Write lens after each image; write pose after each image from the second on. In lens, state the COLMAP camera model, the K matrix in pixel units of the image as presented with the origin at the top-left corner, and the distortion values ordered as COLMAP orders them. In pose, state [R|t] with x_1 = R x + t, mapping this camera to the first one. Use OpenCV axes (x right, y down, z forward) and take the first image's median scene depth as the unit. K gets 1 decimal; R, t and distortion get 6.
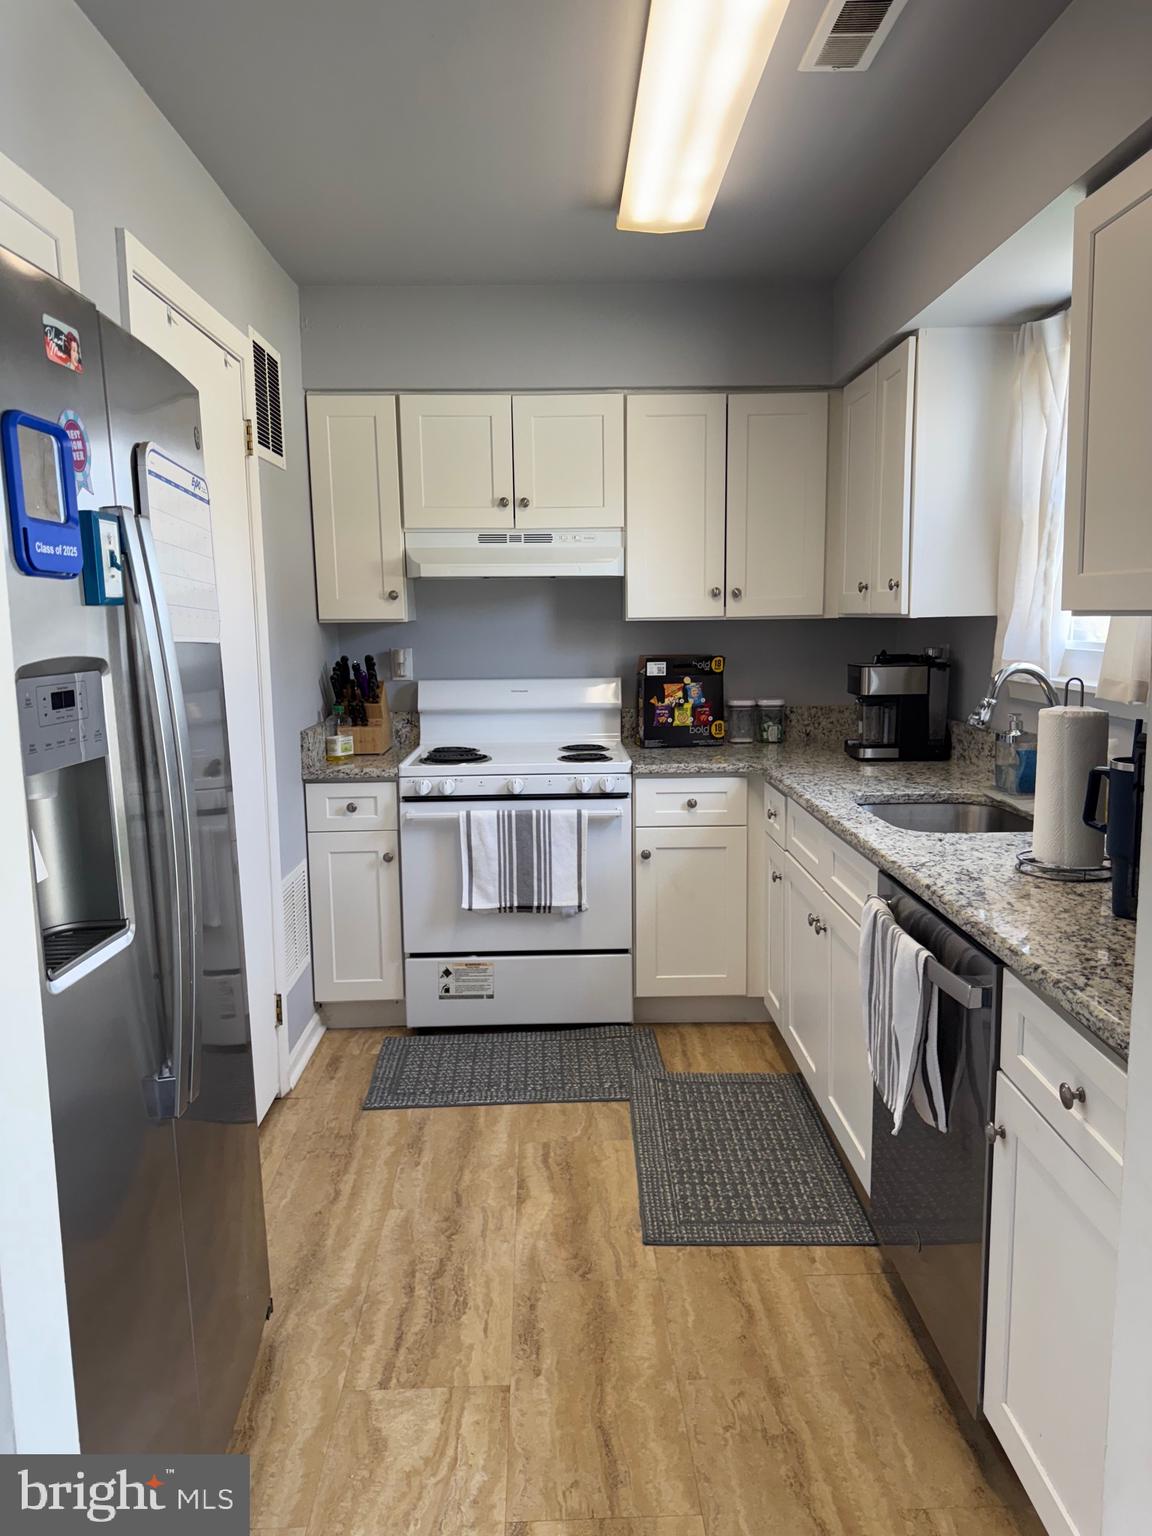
lens RADIAL K [[1091.2, 0, 562.8], [0, 1091.2, 766.2], [0, 0, 1]] dist [0.062374, -0.075316]
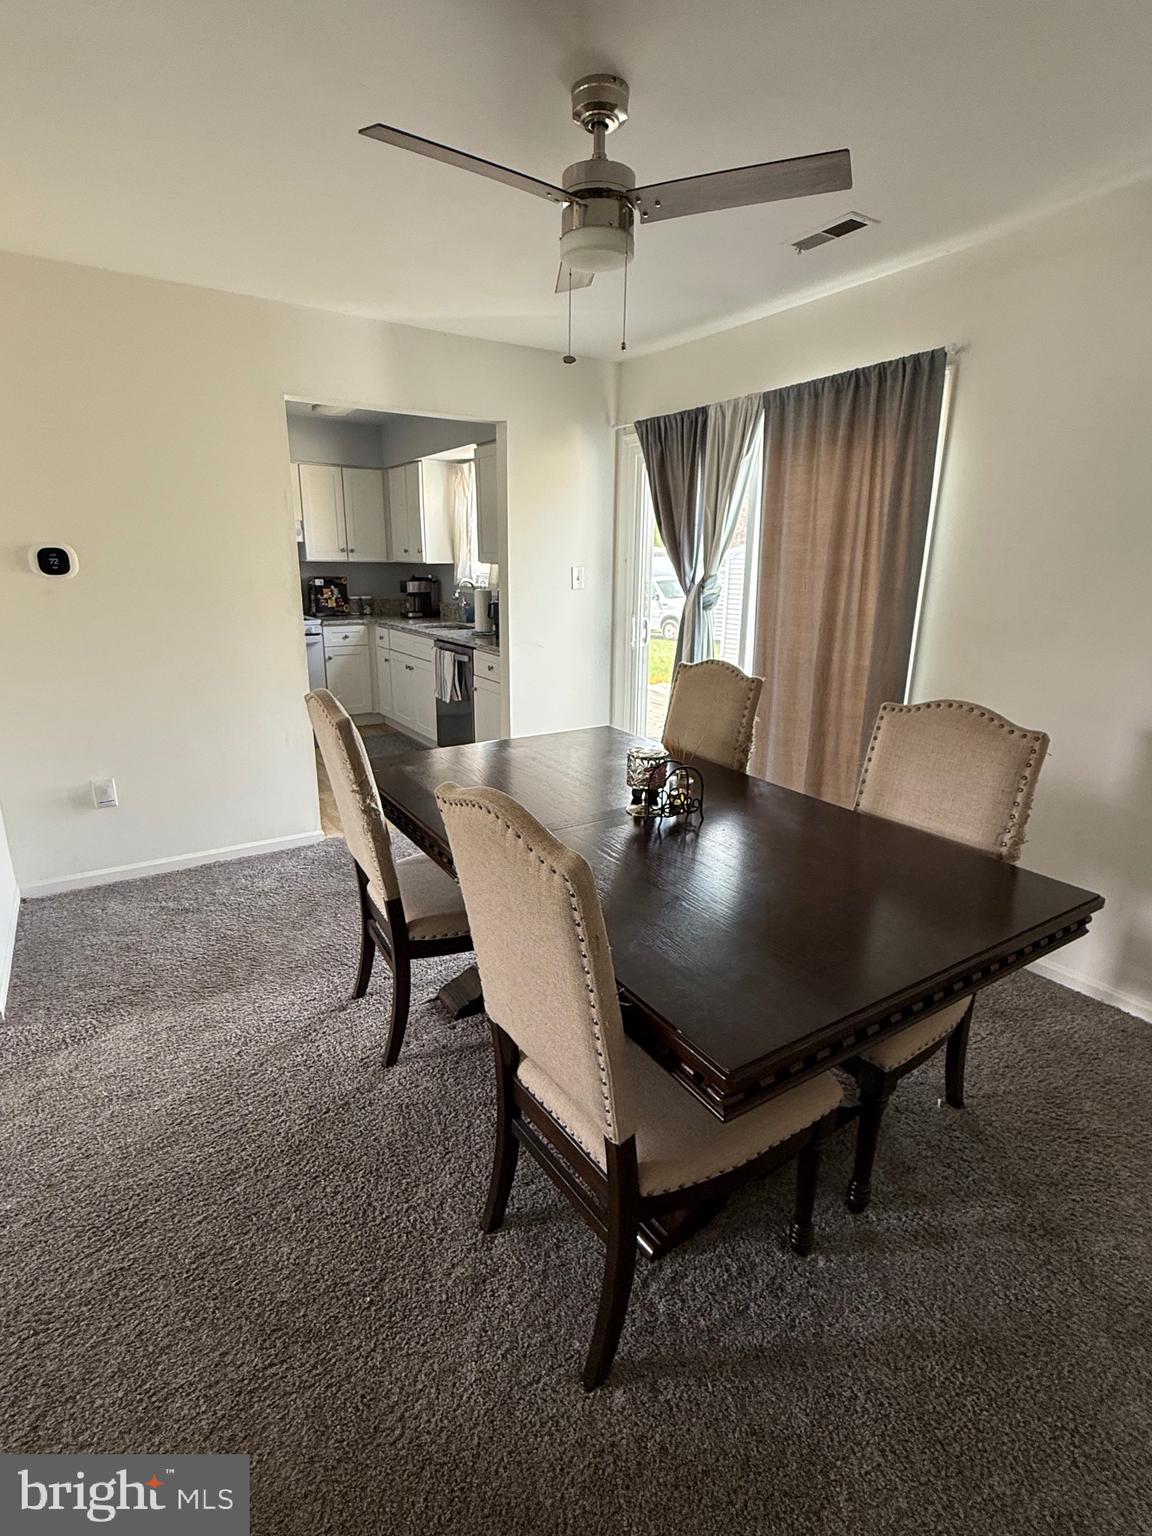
lens RADIAL K [[762.9, 0, 577.8], [0, 762.9, 763.9], [0, 0, 1]] dist [-0.001445, -0.000448]
pose [[0.840609, -0.120924, 0.527972, -0.402177], [0.052196, 0.988309, 0.143254, 0.101705], [-0.539122, -0.092863, 0.837093, -0.798012]]
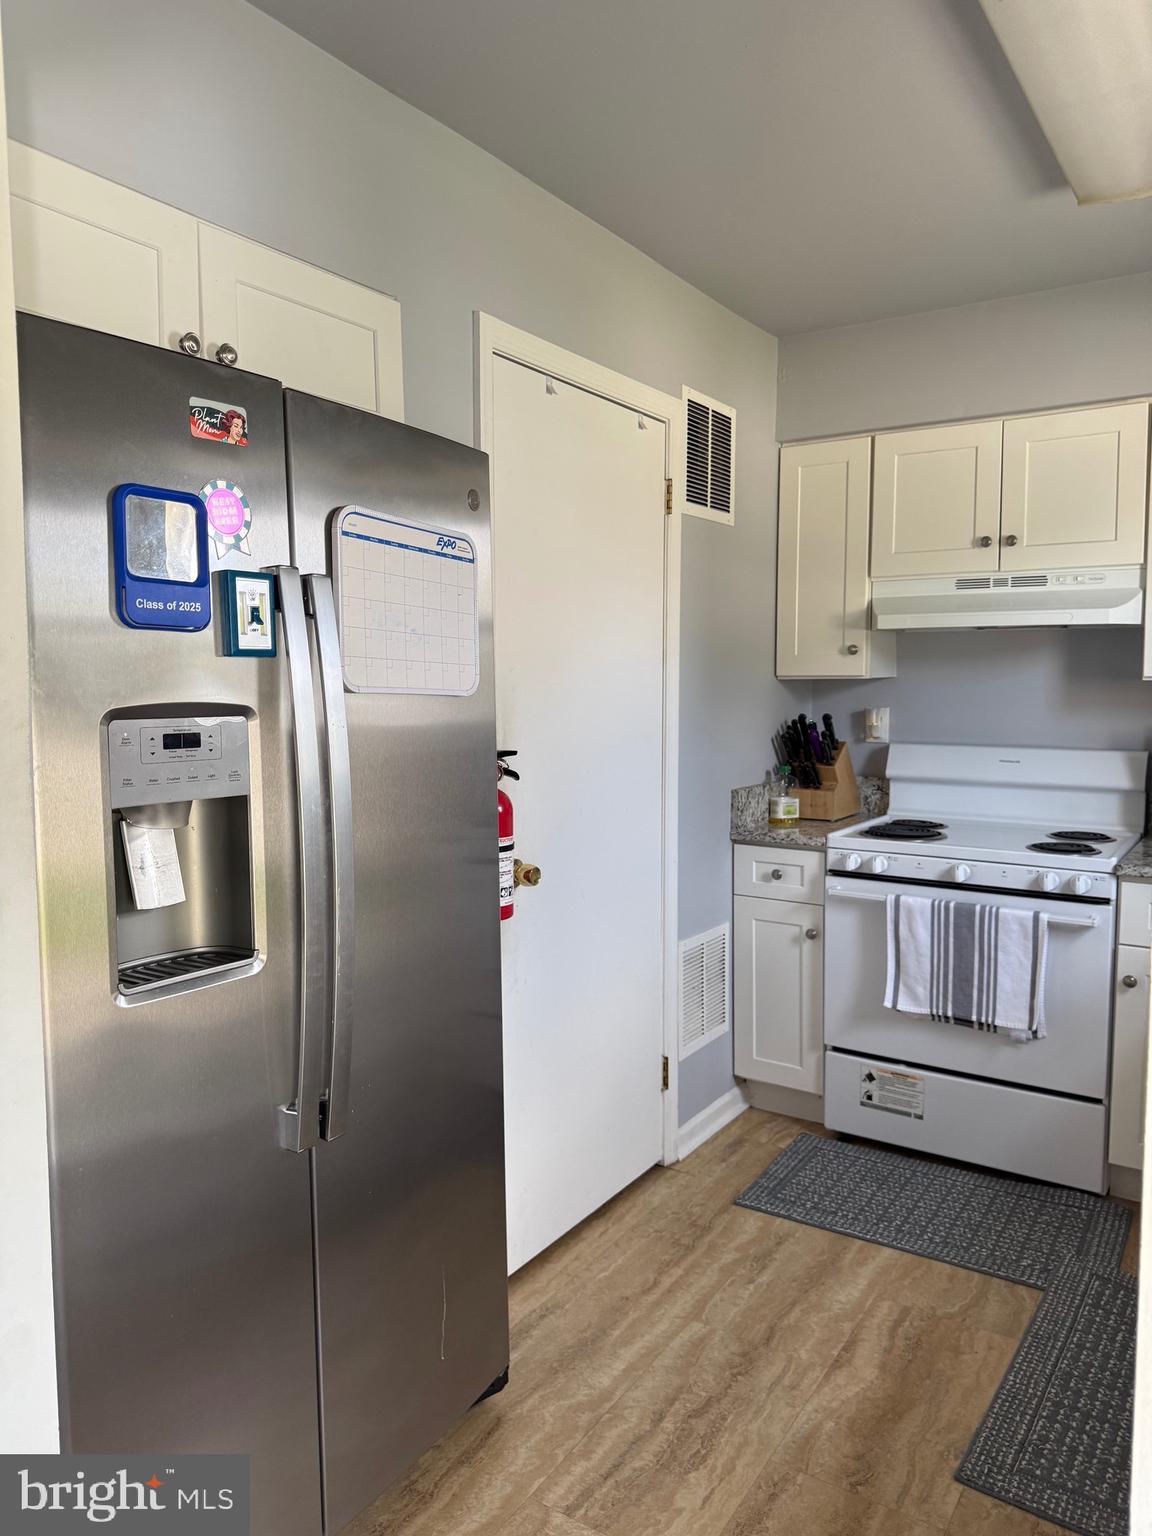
lens RADIAL K [[1091.2, 0, 547.6], [0, 1091.2, 763.3], [0, 0, 1]] dist [0.062374, -0.075316]
pose [[0.820905, 0.057507, -0.568162, 0.175137], [-0.088342, 0.995728, -0.026857, -0.015072], [0.564190, 0.072240, 0.822478, 0.112934]]
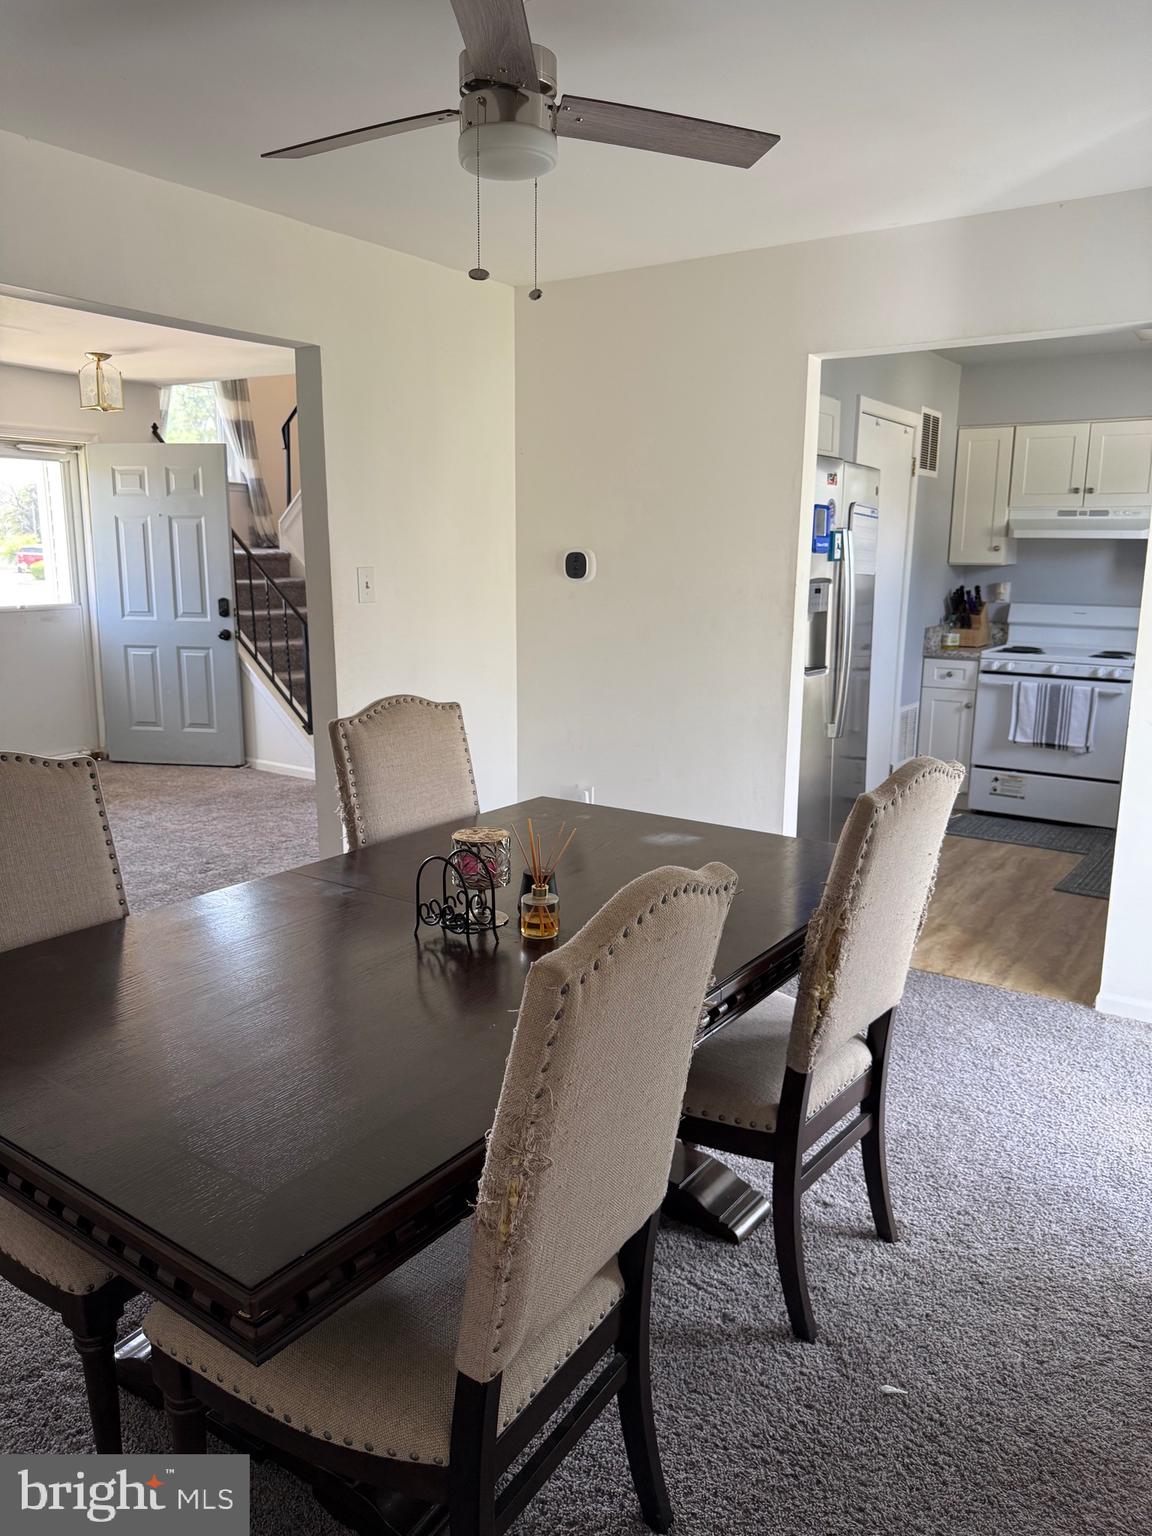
lens RADIAL K [[1091.2, 0, 584.3], [0, 1091.2, 765.3], [0, 0, 1]] dist [0.062374, -0.075316]
pose [[0.826460, 0.132380, -0.547210, 0.297876], [-0.100174, 0.991030, 0.088454, 0.085466], [0.554011, -0.018288, 0.832308, -0.762877]]
